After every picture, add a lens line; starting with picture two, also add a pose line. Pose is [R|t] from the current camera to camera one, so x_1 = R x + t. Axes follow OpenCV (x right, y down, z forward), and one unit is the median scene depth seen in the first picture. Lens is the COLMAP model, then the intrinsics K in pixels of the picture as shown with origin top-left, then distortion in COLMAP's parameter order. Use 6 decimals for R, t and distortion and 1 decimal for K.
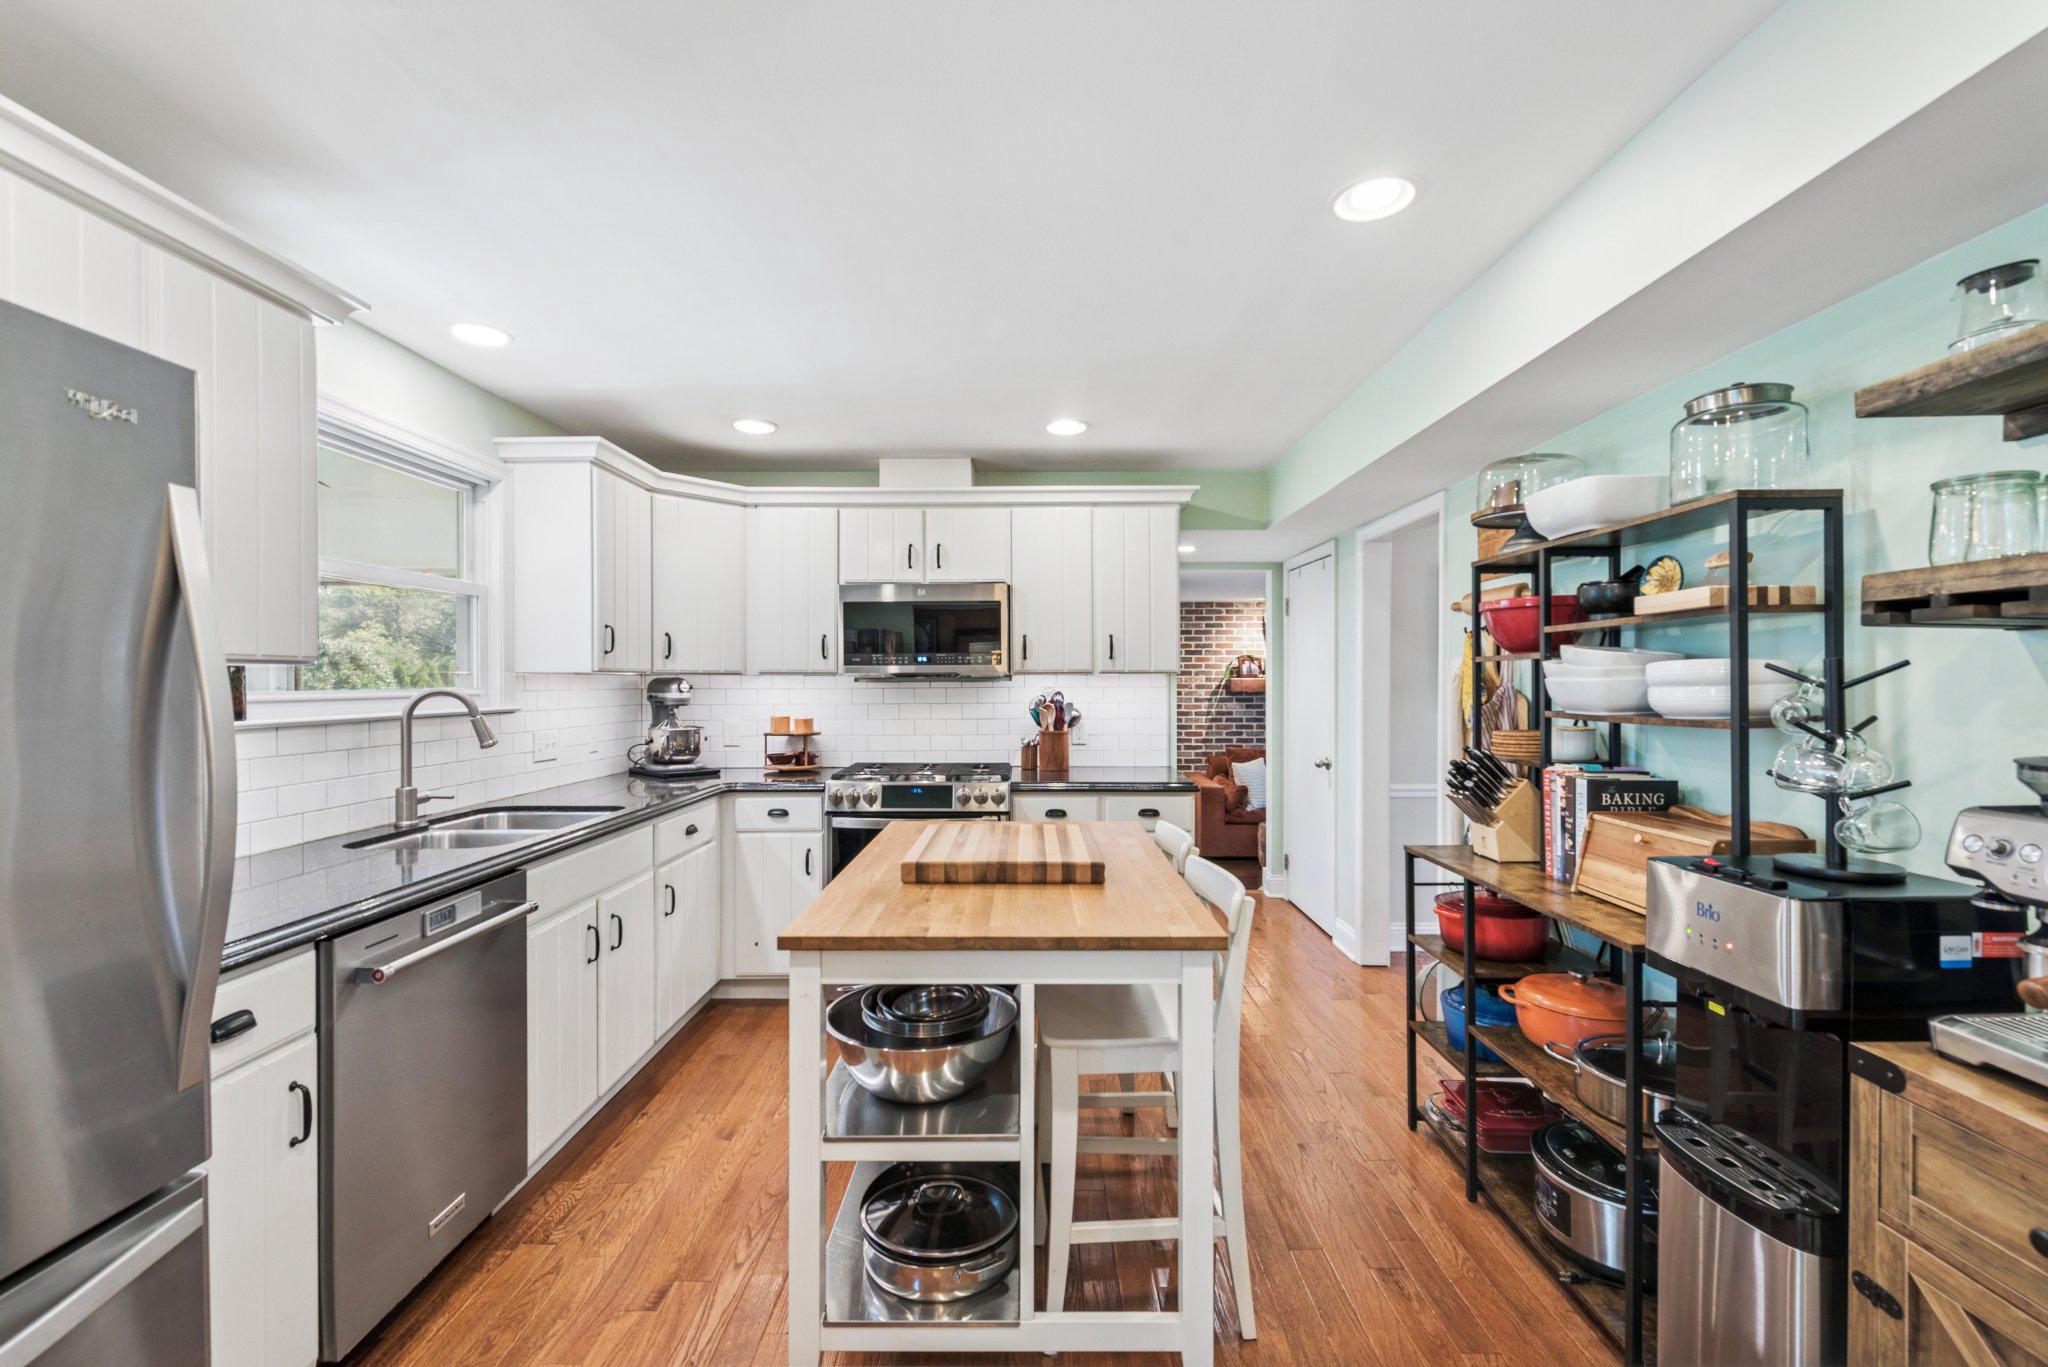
lens RADIAL K [[873.2, 0, 1013.6], [0, 873.2, 687.0], [0, 0, 1]] dist [0.000229, -0.000117]
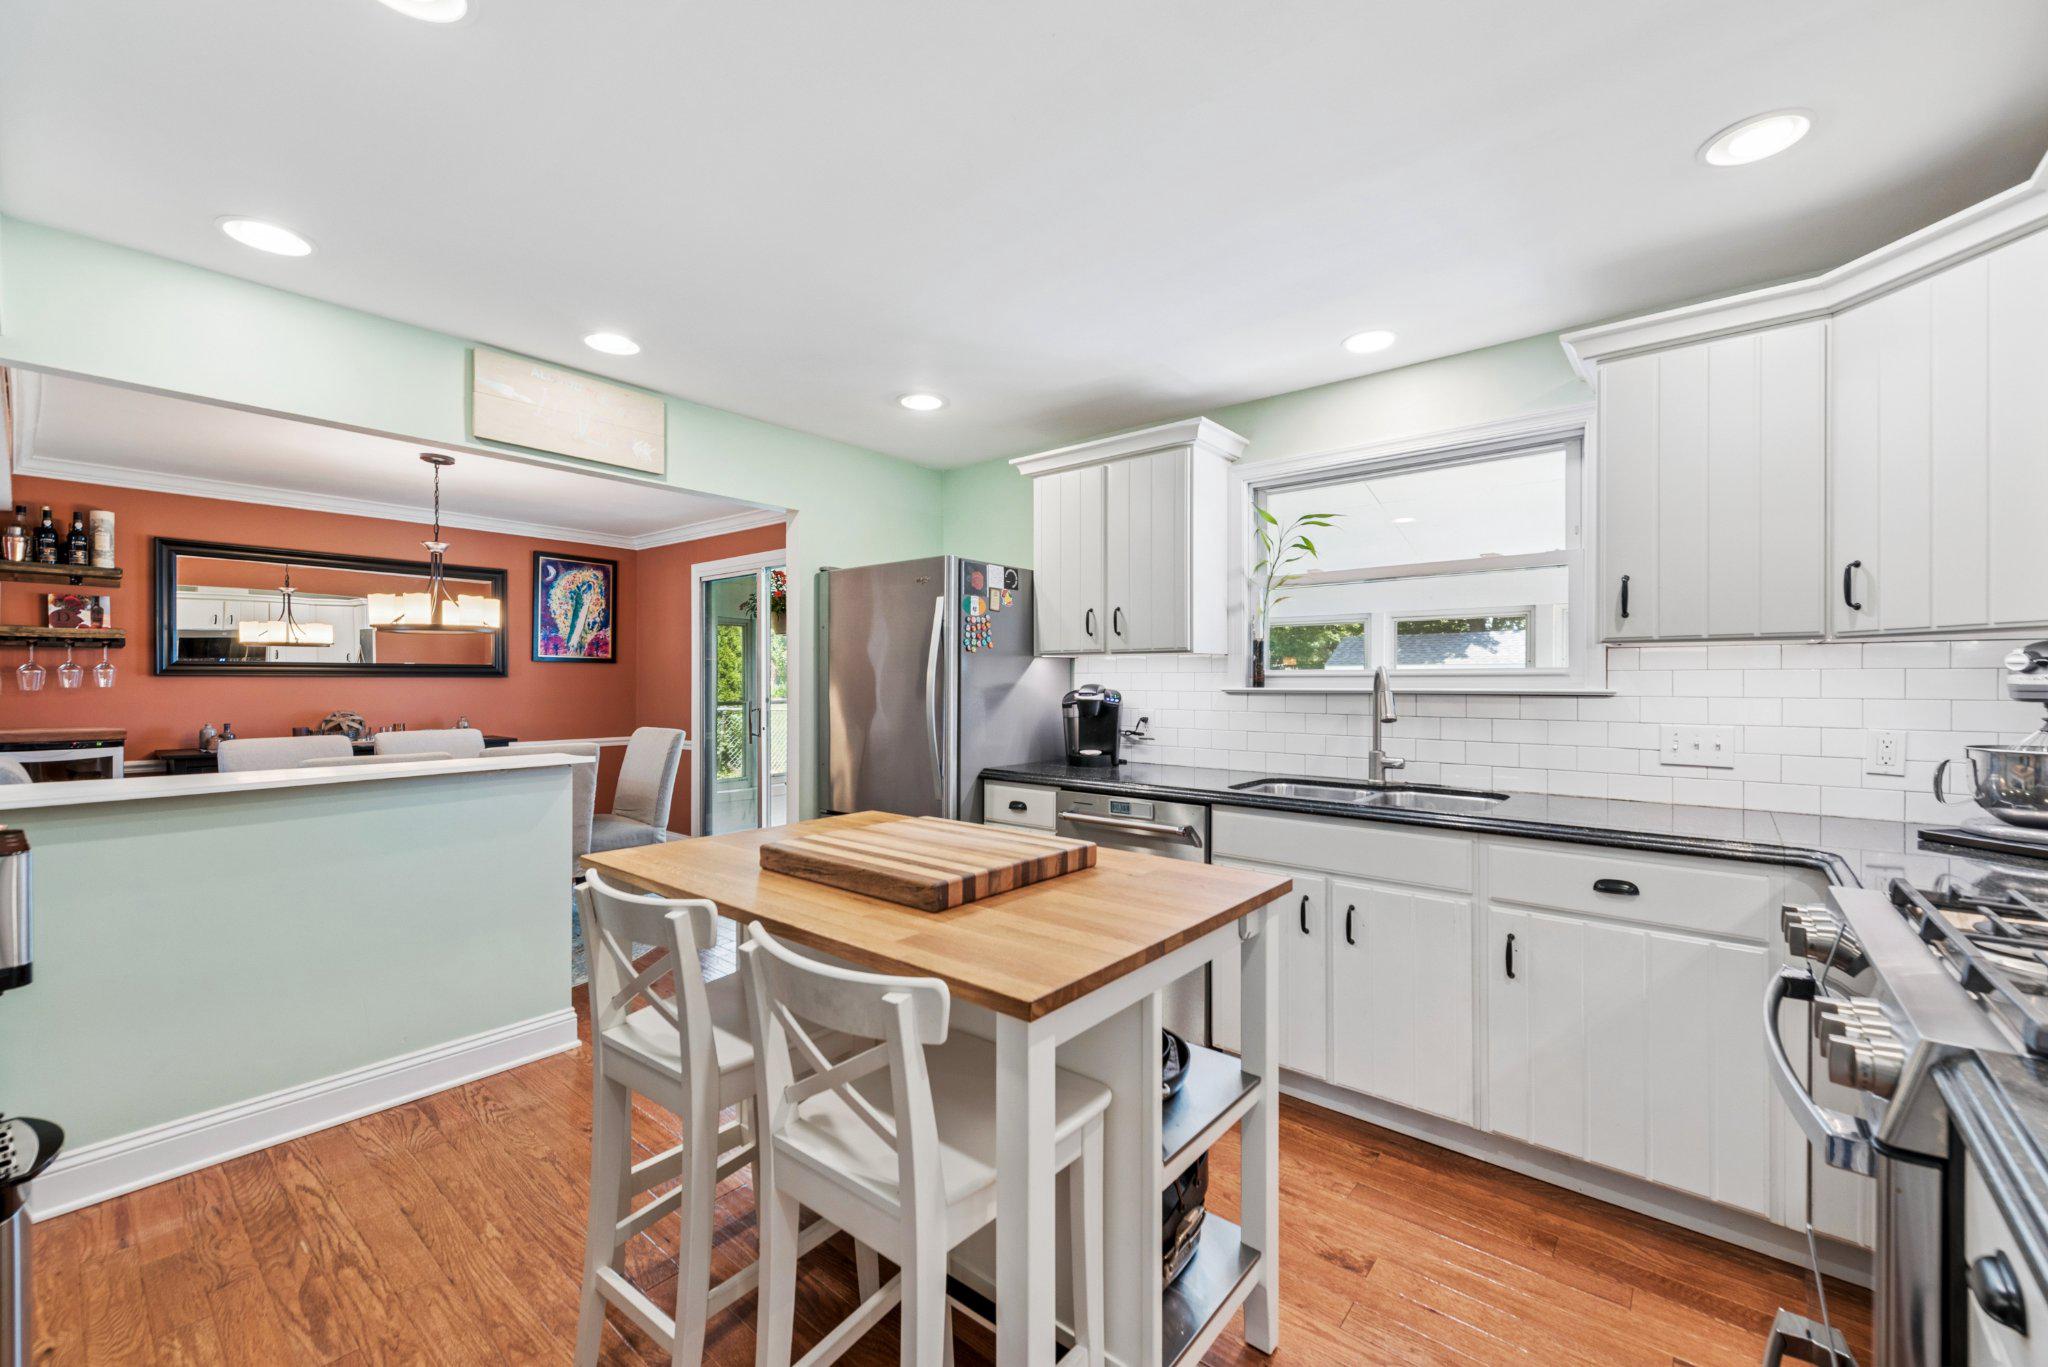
lens RADIAL K [[806.2, 0, 1025.6], [0, 806.2, 681.8], [0, 0, 1]] dist [0.009705, -0.002792]
pose [[-0.619770, 0.001450, -0.784782, 0.435863], [-0.006917, 0.999949, 0.007310, 0.015685], [0.784753, 0.009959, -0.619728, 1.253506]]
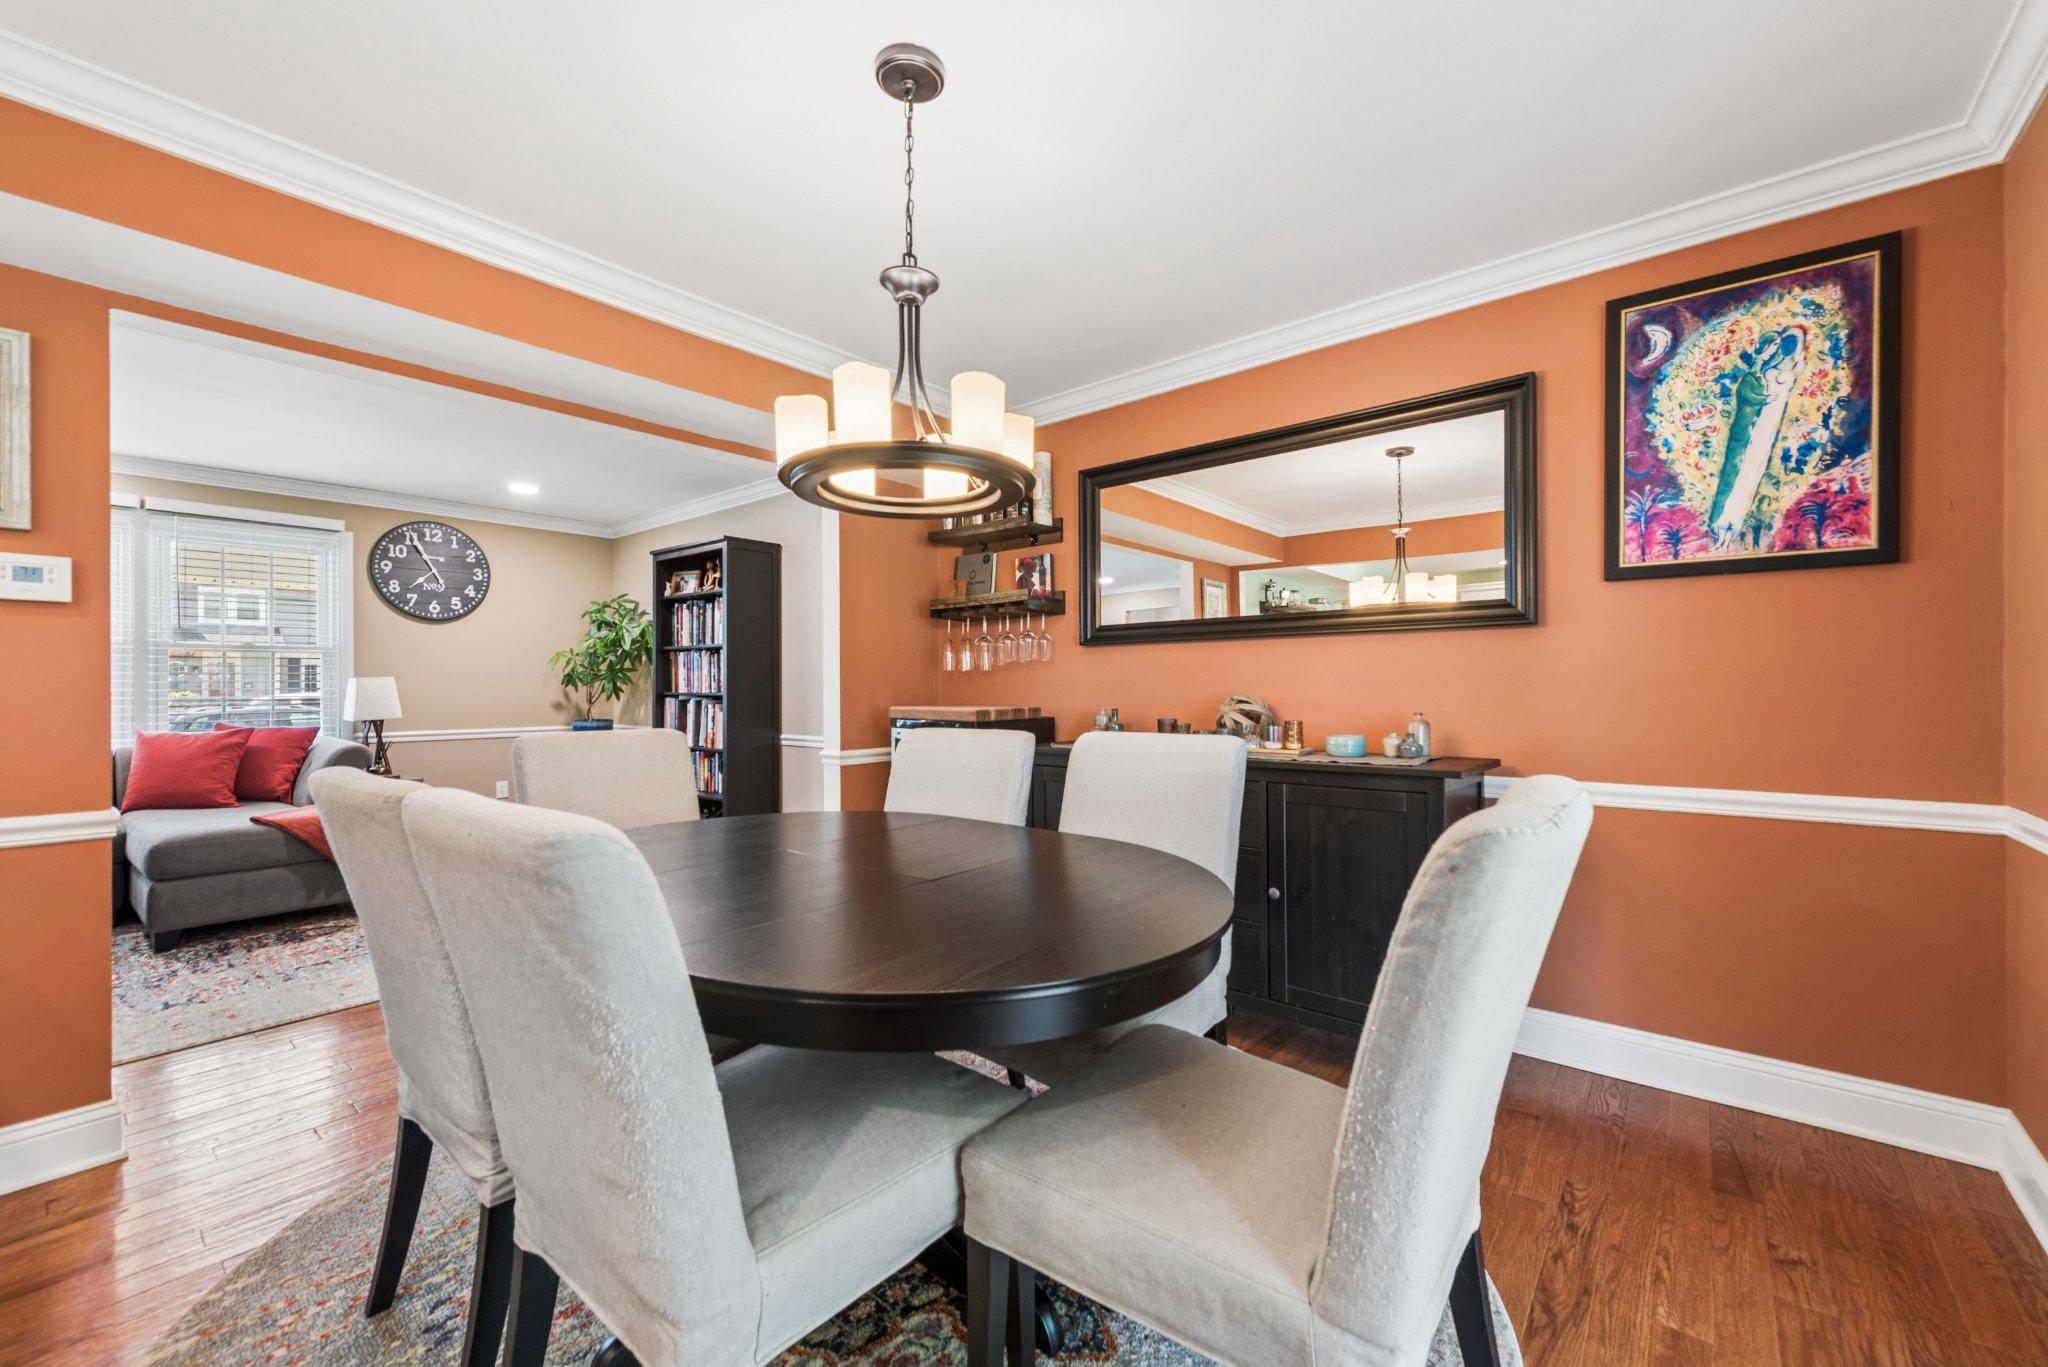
lens RADIAL K [[806.2, 0, 1036.1], [0, 806.2, 686.6], [0, 0, 1]] dist [0.009705, -0.002792]
pose [[-0.786574, 0.007173, 0.617455, -0.509921], [0.011477, 0.999930, 0.003004, 0.088097], [-0.617390, 0.009450, -0.786601, -0.085574]]
